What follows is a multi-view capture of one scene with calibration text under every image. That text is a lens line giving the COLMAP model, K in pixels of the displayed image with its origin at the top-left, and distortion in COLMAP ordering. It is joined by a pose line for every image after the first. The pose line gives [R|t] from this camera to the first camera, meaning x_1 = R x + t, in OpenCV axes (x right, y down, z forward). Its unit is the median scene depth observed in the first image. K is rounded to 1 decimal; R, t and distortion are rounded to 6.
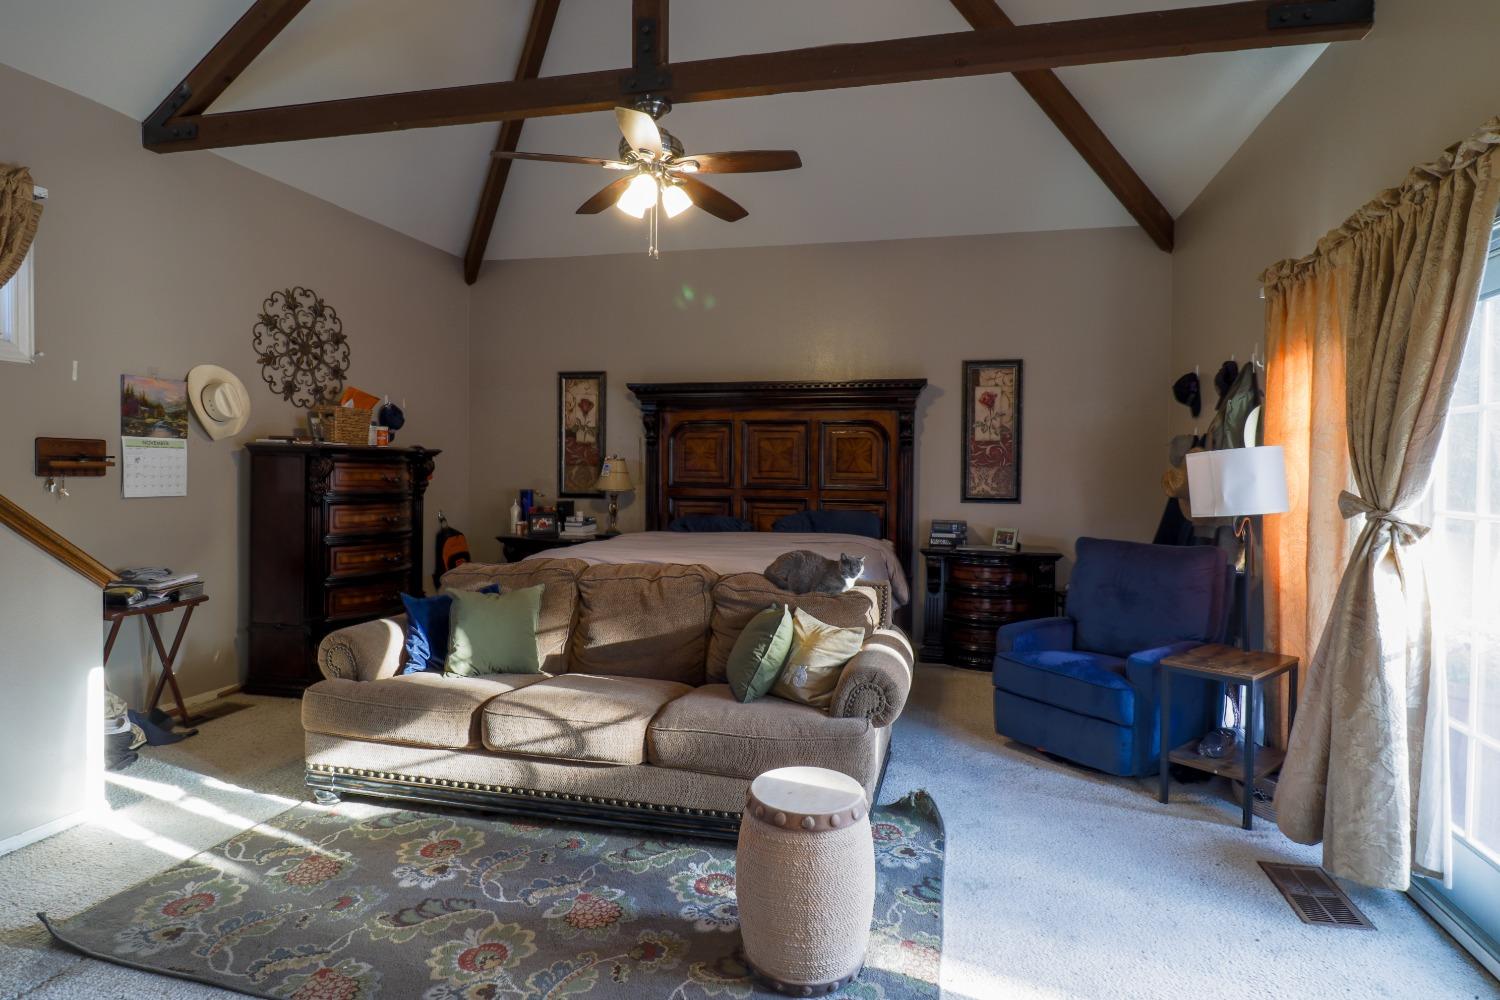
lens RADIAL K [[802.6, 0, 760.6], [0, 802.6, 490.2], [0, 0, 1]] dist [0.004599, -0.012005]
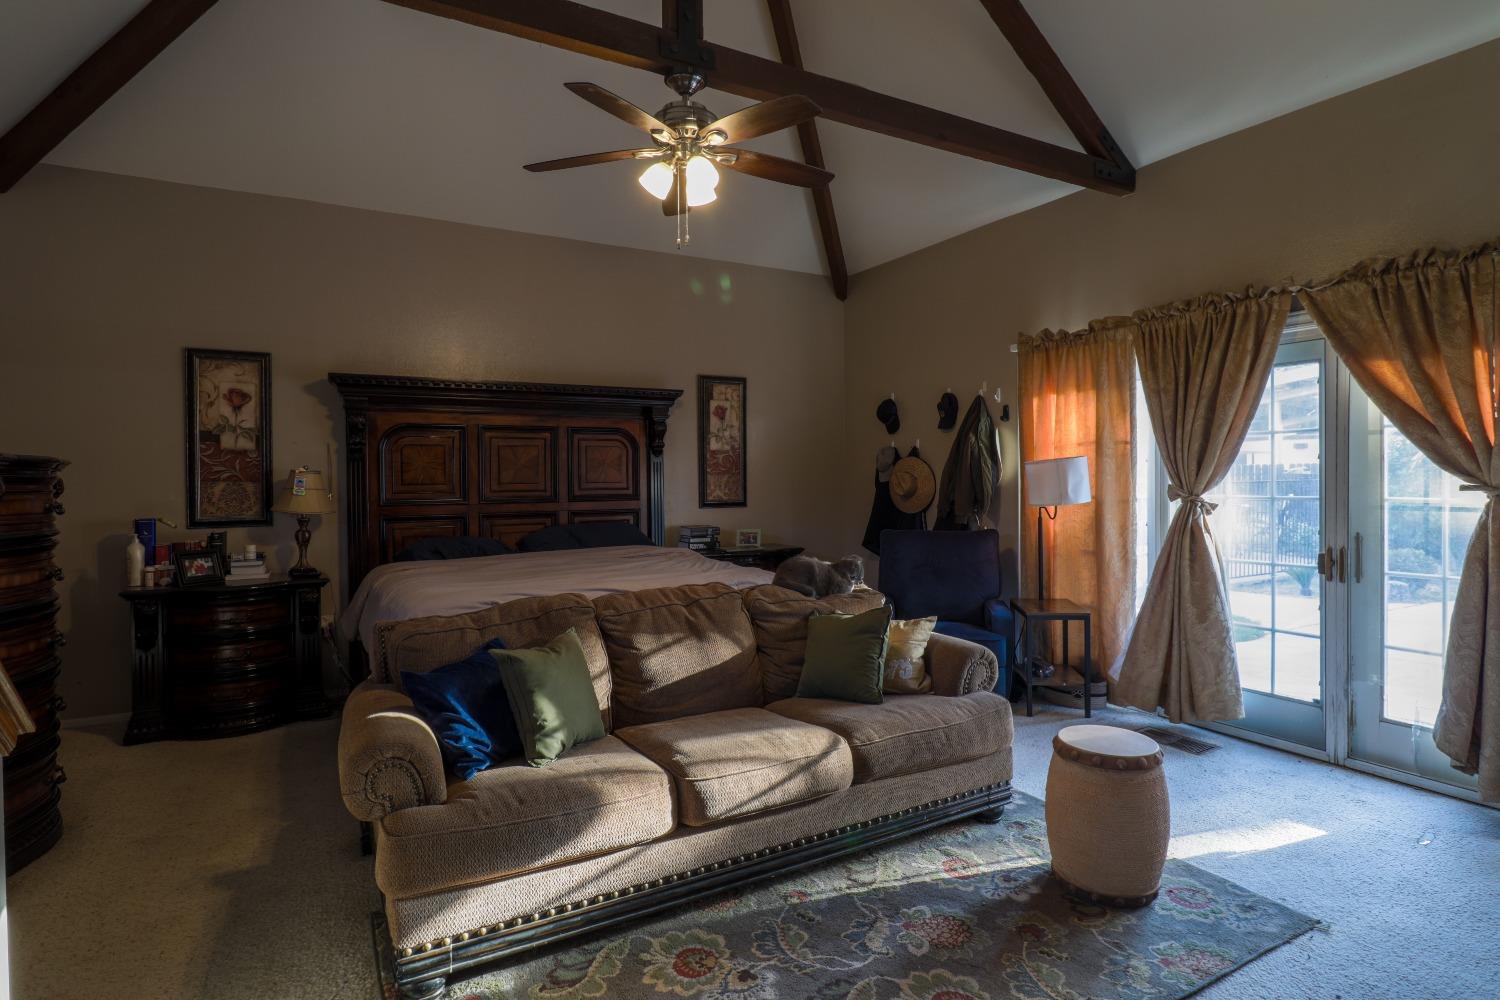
lens RADIAL K [[802.6, 0, 760.6], [0, 802.6, 490.2], [0, 0, 1]] dist [0.004599, -0.012005]
pose [[0.722053, -0.029189, 0.691222, -0.512541], [0.035793, 0.999348, 0.004811, -0.012927], [-0.690911, 0.021267, 0.722627, 0.214050]]
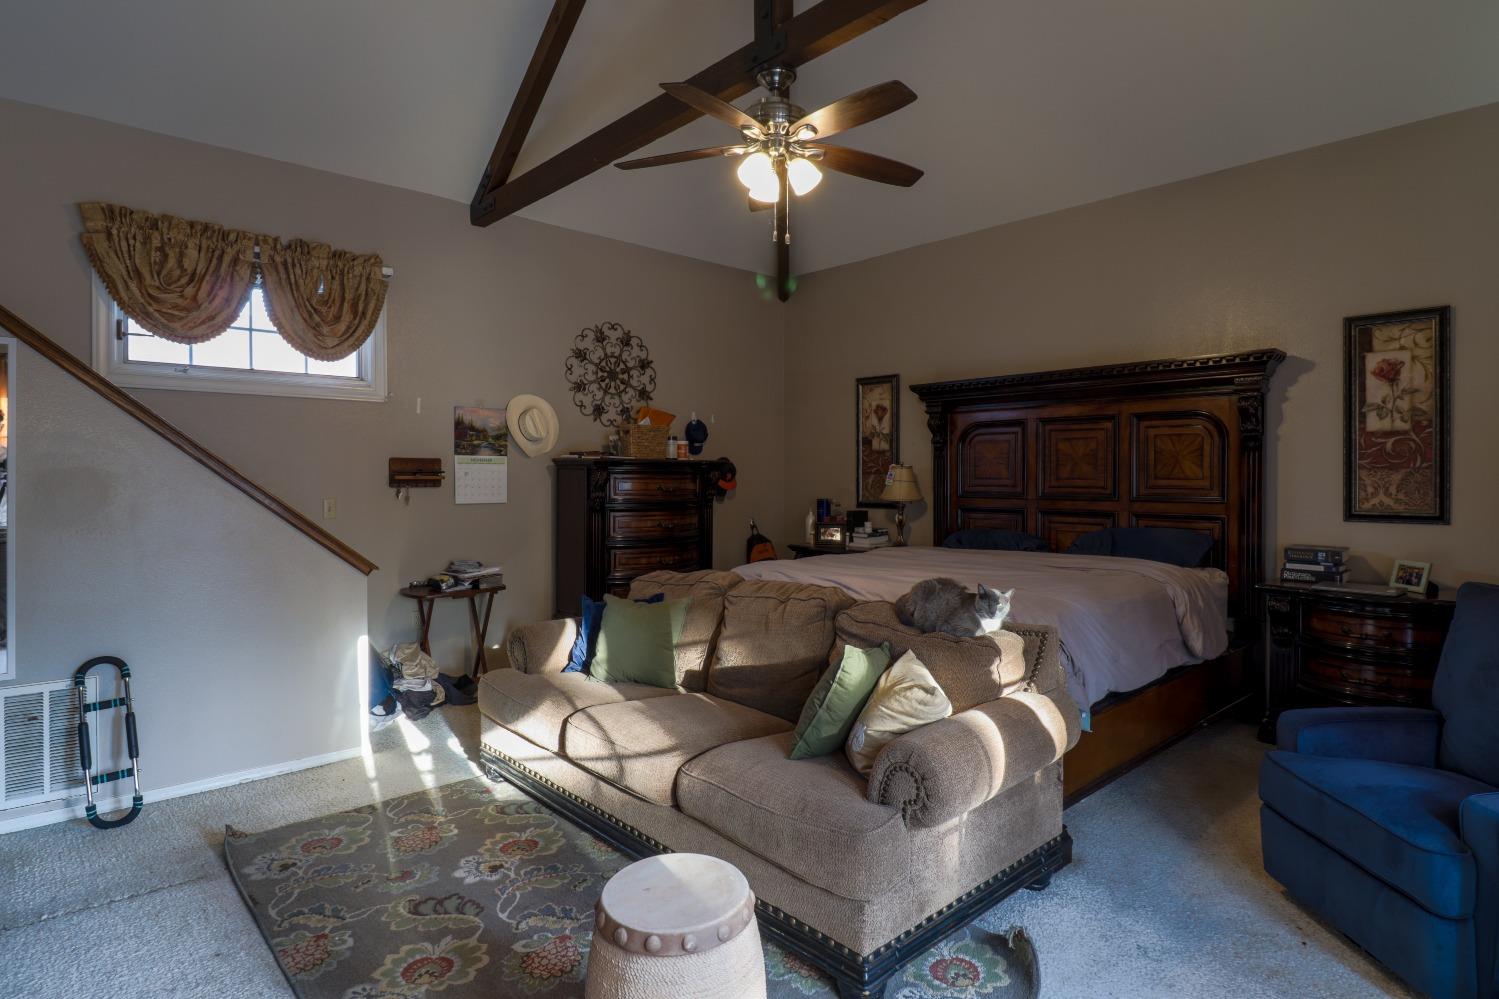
lens RADIAL K [[792.3, 0, 763.4], [0, 792.3, 489.6], [0, 0, 1]] dist [0.006659, -0.011519]
pose [[0.838496, -0.000963, -0.544907, 0.244233], [-0.005463, 0.999933, -0.010174, -0.002745], [0.544881, 0.011508, 0.838435, 0.179402]]
